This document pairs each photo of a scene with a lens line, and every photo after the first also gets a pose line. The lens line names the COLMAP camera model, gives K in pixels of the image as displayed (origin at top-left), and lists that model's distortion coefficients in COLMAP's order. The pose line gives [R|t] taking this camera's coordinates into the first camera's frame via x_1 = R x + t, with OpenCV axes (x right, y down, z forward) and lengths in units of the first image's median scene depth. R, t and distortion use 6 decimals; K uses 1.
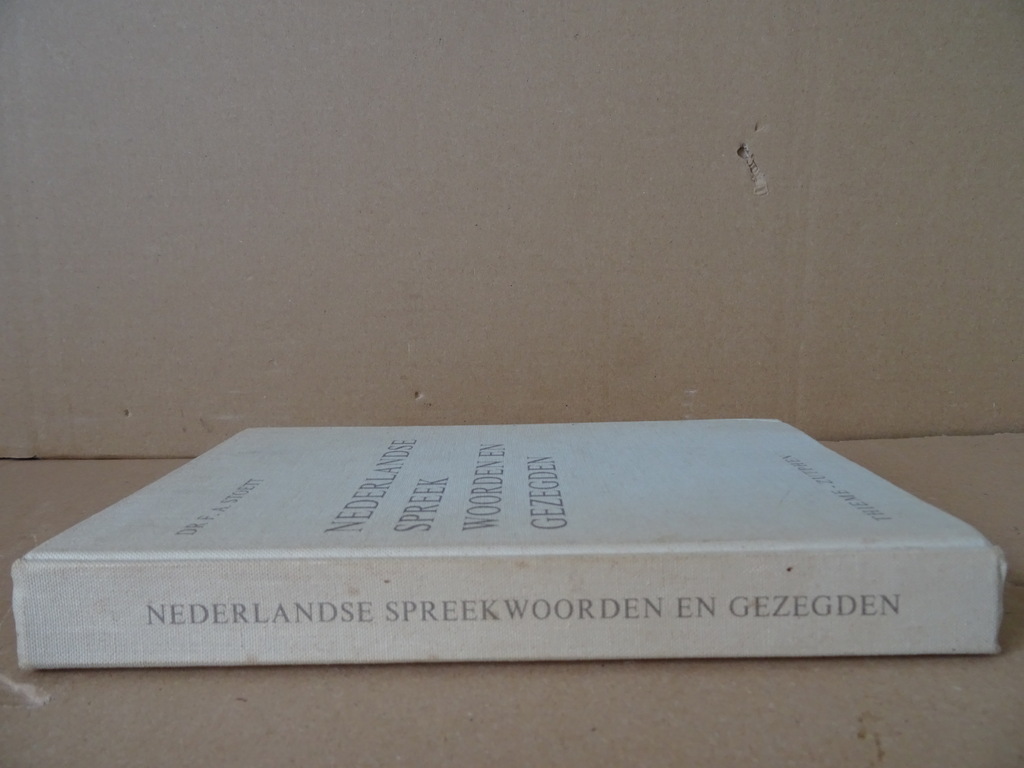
lens RADIAL K [[735.5, 0, 512.0], [0, 735.5, 384.0], [0, 0, 1]] dist [-0.003232, 0.001450]
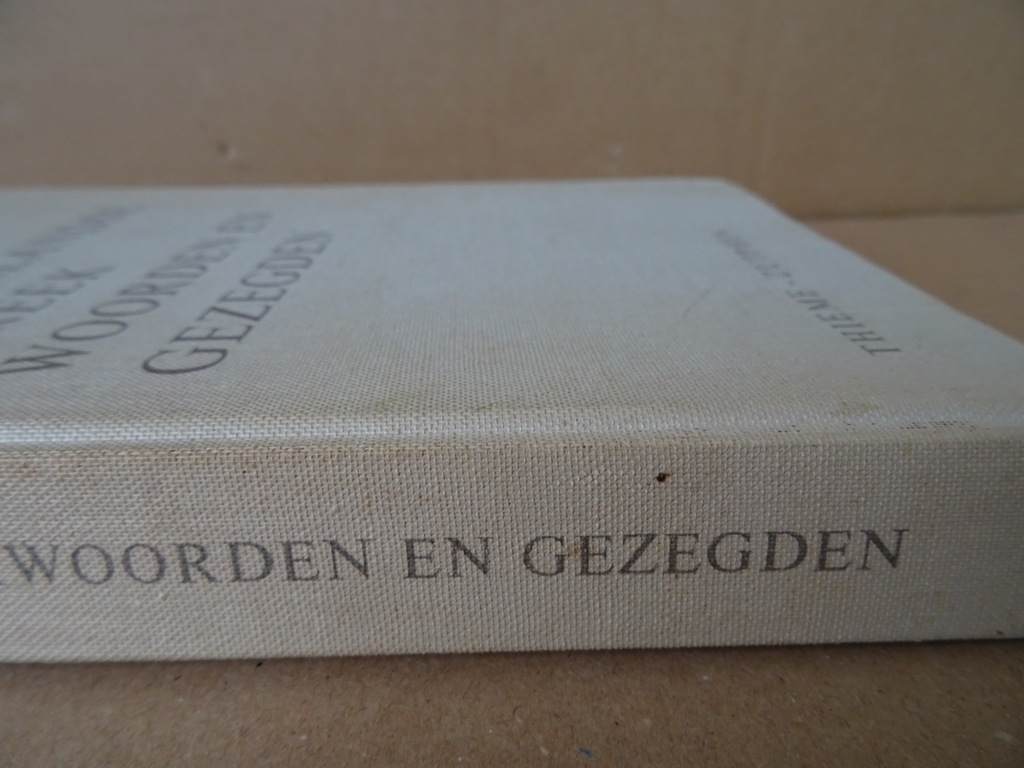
lens RADIAL K [[735.5, 0, 512.0], [0, 735.5, 384.0], [0, 0, 1]] dist [-0.003232, 0.001450]
pose [[0.999236, -0.003467, 0.038936, 0.272256], [-0.007297, 0.962004, 0.272936, 0.083879], [-0.038403, -0.273012, 0.961244, 0.604417]]
